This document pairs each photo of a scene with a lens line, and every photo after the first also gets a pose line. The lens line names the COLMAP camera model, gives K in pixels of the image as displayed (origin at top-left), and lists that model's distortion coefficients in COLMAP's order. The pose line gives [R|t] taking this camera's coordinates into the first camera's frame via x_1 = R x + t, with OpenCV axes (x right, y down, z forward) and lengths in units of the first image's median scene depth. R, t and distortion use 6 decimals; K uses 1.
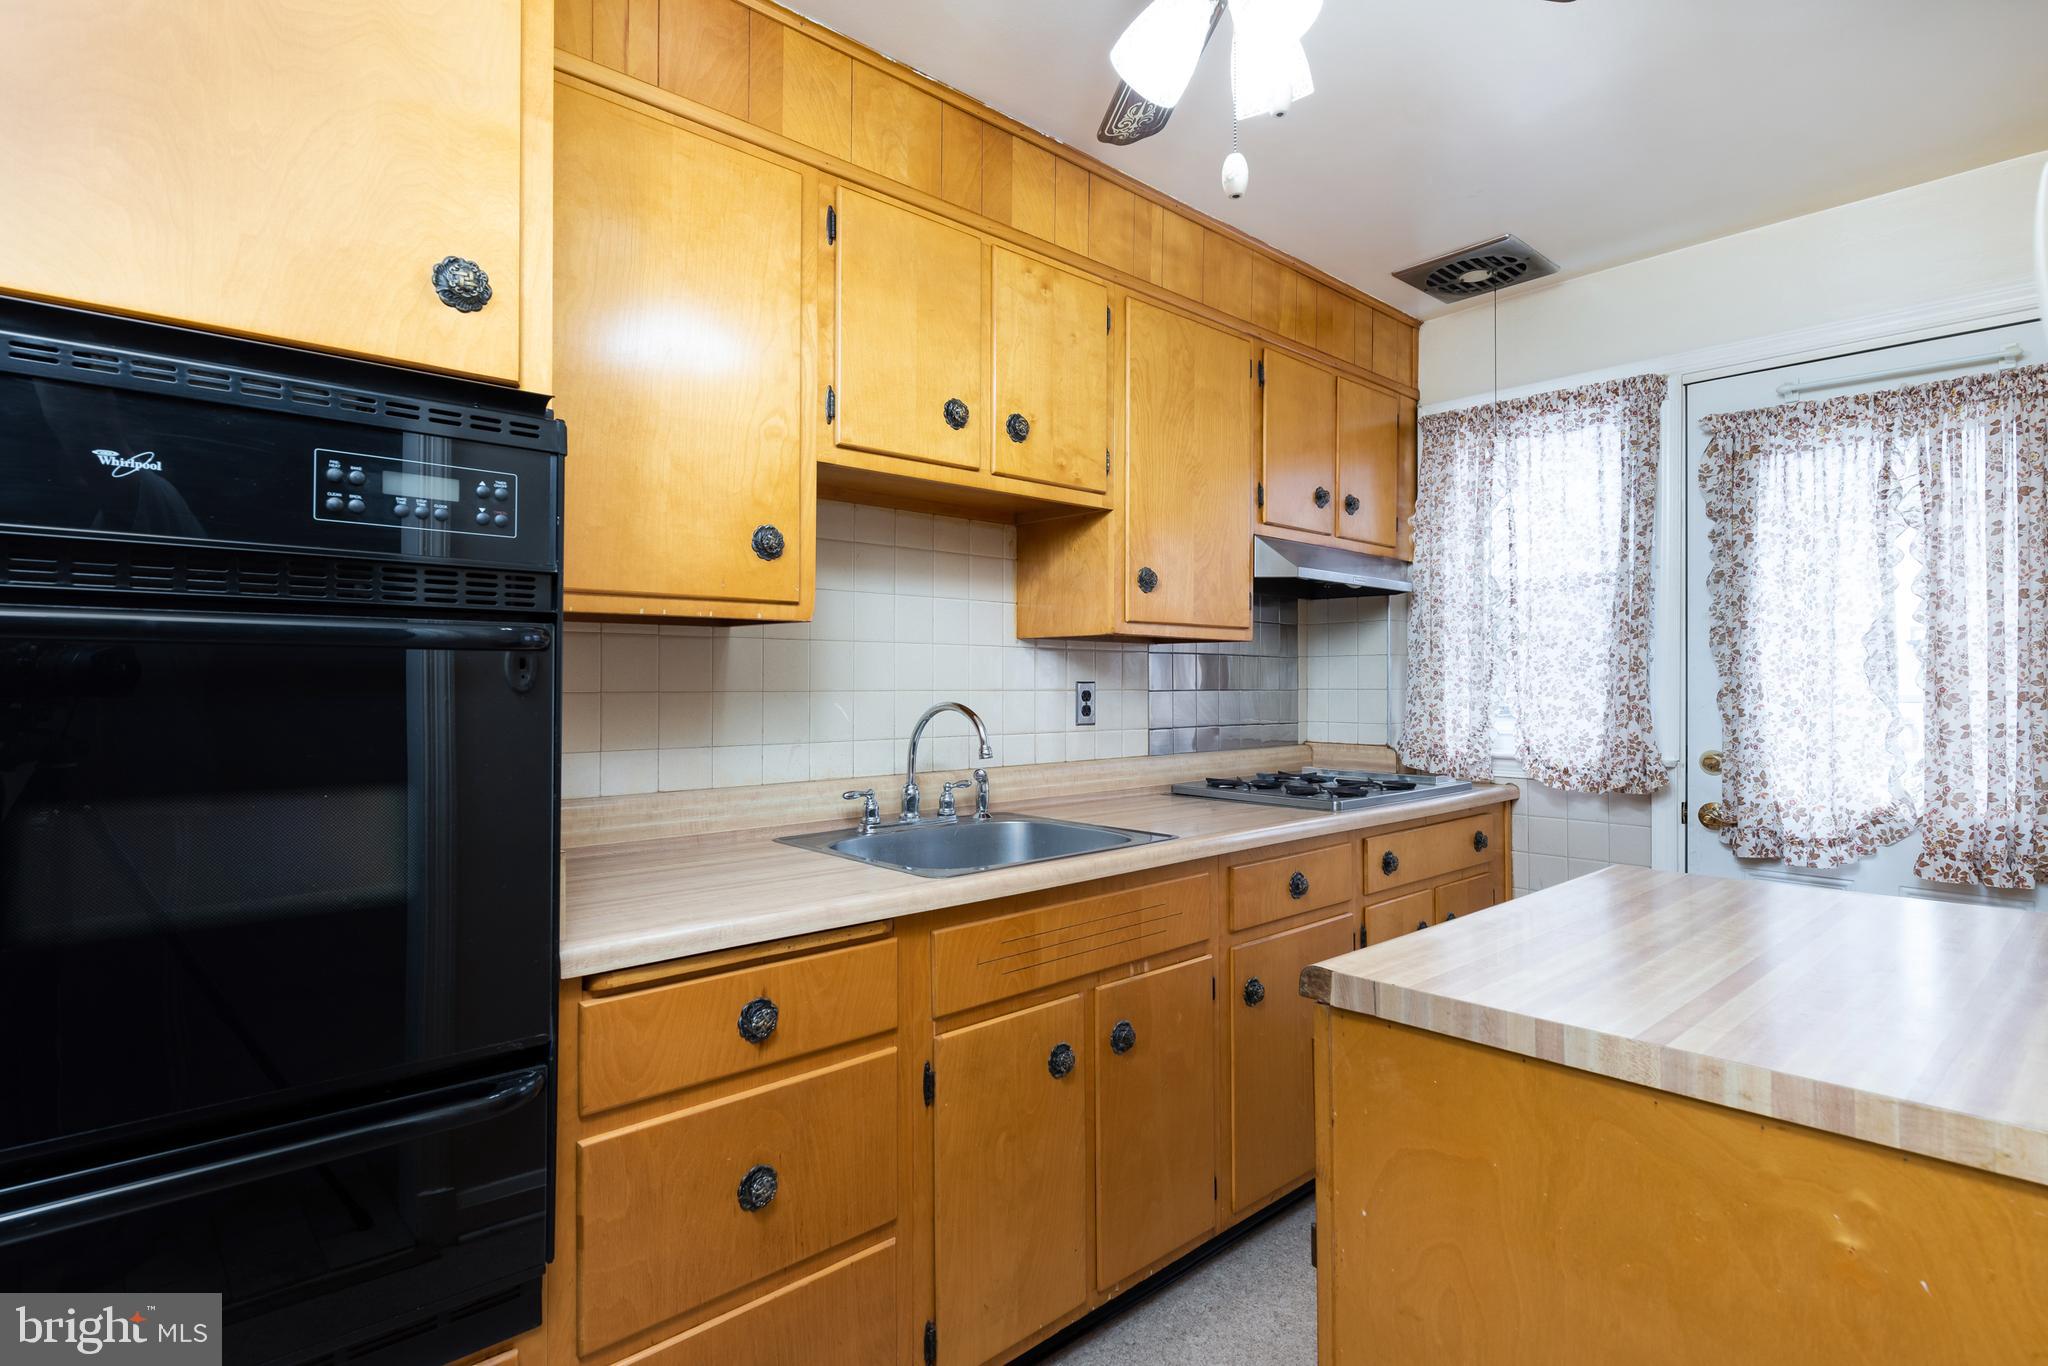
lens RADIAL K [[1043.7, 0, 1028.3], [0, 1043.7, 681.4], [0, 0, 1]] dist [-0.001487, -0.000130]
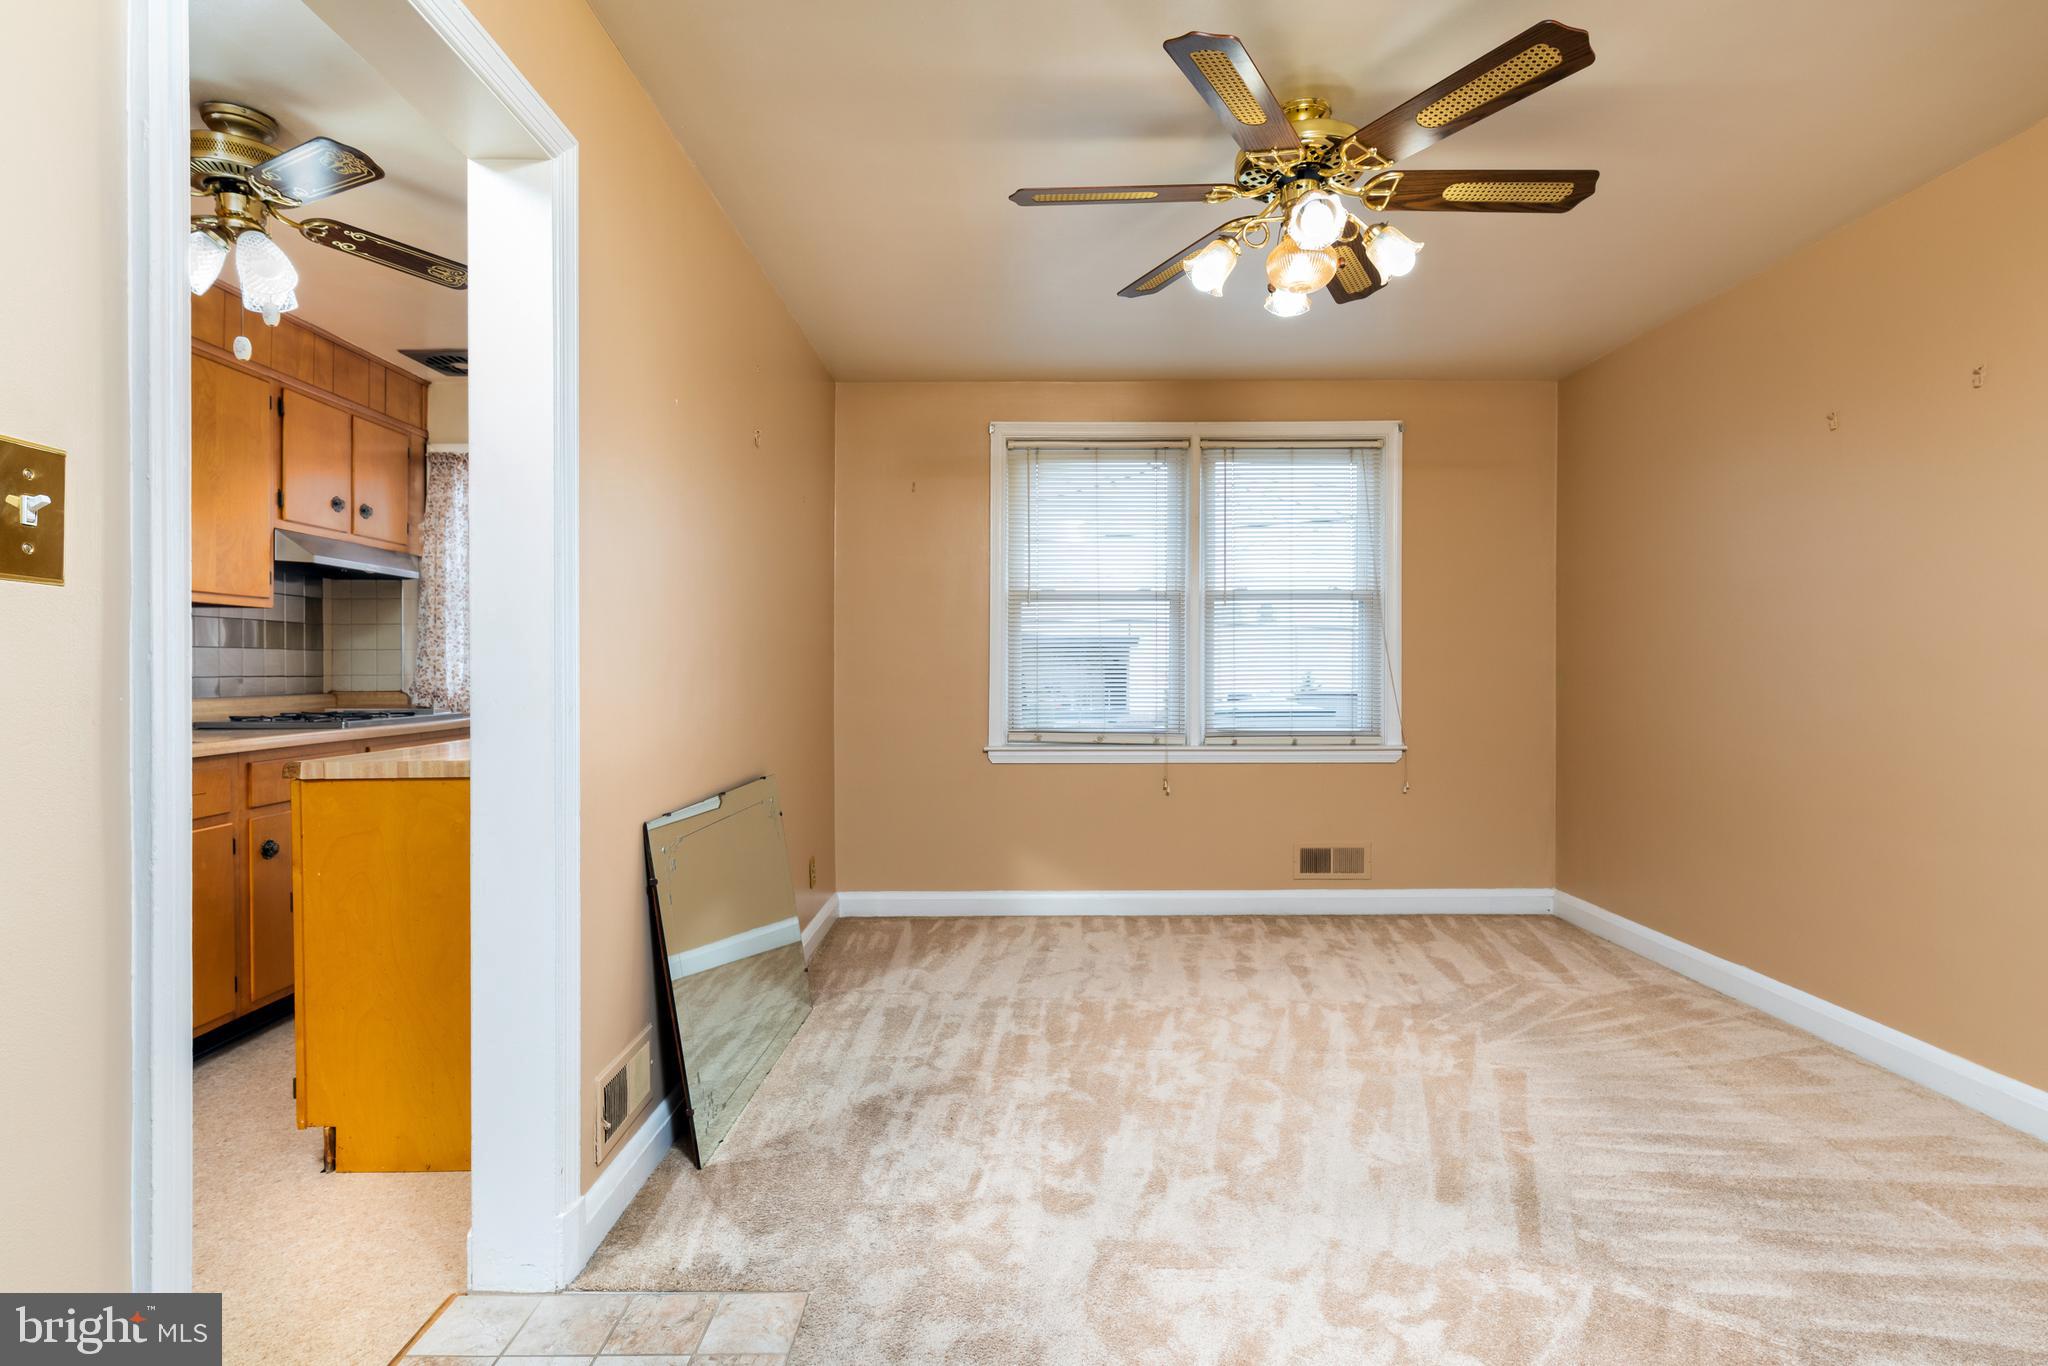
lens RADIAL K [[989.4, 0, 1031.3], [0, 989.4, 672.0], [0, 0, 1]] dist [0.006971, 0.001337]
pose [[0.666167, -0.002524, 0.745799, -0.074844], [-0.001593, 0.999987, 0.004807, 0.030614], [-0.745801, -0.004390, 0.666154, -0.488945]]
